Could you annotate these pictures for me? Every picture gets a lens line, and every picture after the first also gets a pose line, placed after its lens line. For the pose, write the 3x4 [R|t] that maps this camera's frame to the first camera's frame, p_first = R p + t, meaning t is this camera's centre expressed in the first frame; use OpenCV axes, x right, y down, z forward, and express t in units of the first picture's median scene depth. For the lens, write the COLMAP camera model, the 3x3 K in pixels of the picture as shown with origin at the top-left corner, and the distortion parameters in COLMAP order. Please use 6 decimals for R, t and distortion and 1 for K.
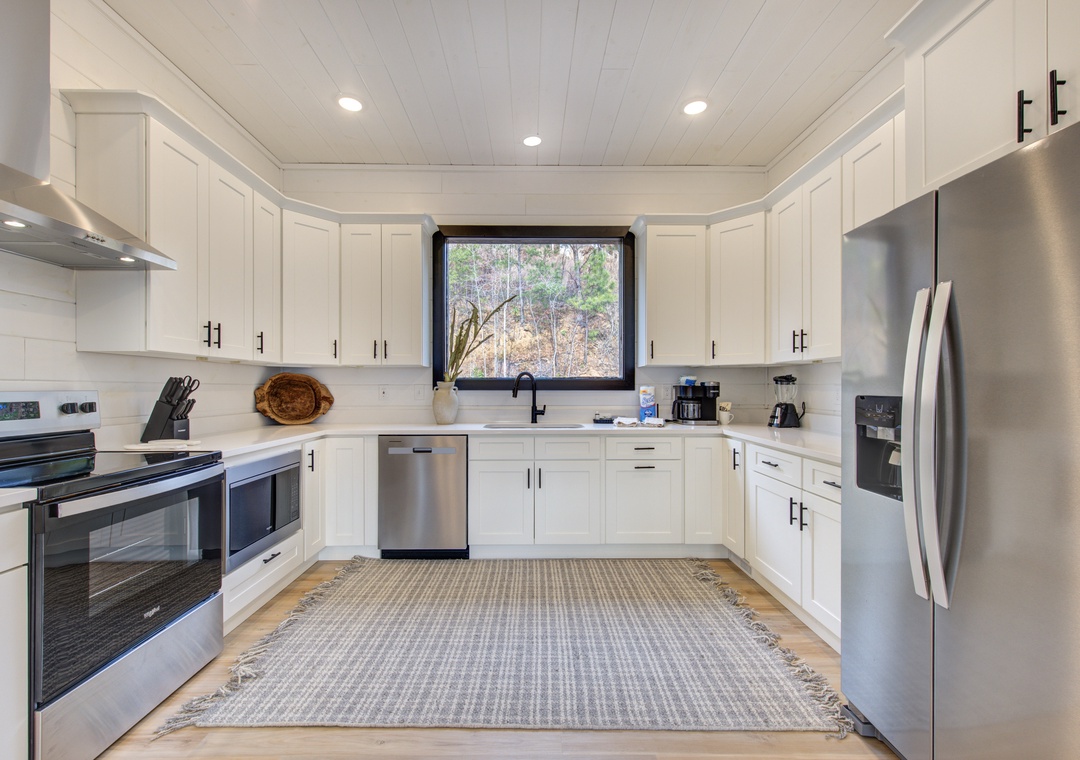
lens RADIAL K [[452.3, 0, 540.0], [0, 452.3, 380.0], [0, 0, 1]] dist [0.001213, 0.000157]
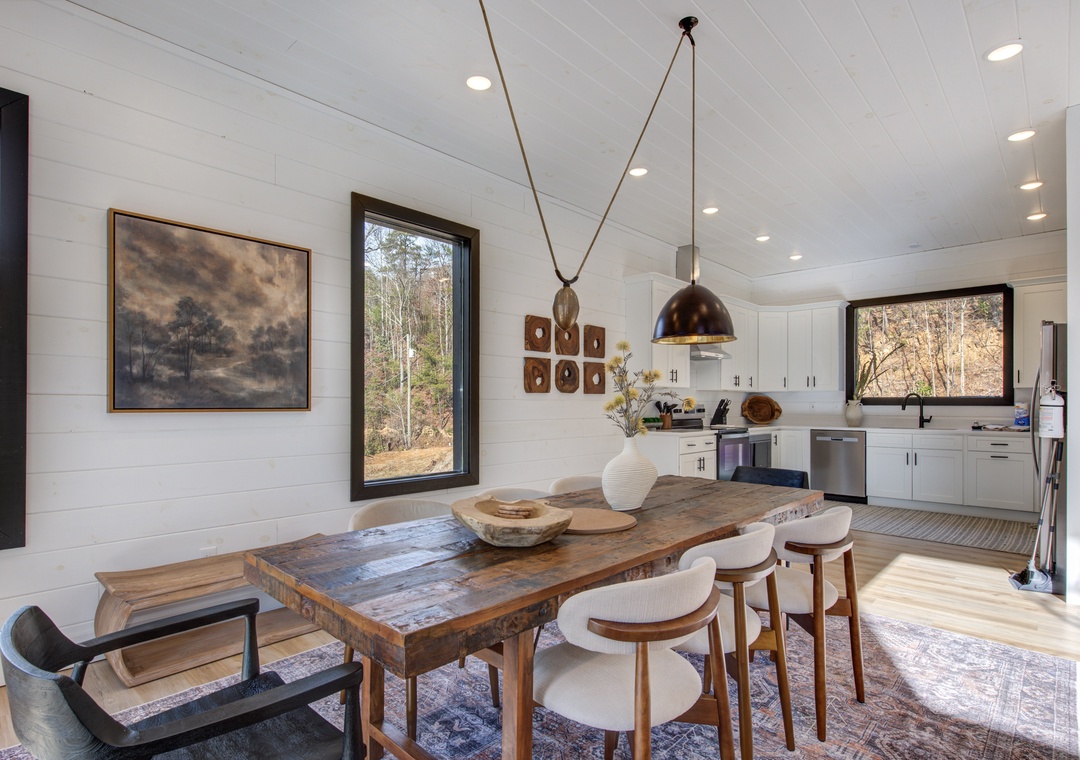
lens RADIAL K [[558.9, 0, 544.5], [0, 558.9, 402.5], [0, 0, 1]] dist [0.020217, 0.000239]
pose [[0.718946, -0.000746, -0.695065, 0.397370], [0.010086, 0.999905, 0.009360, -0.017447], [0.694992, -0.013739, 0.718886, -1.224684]]
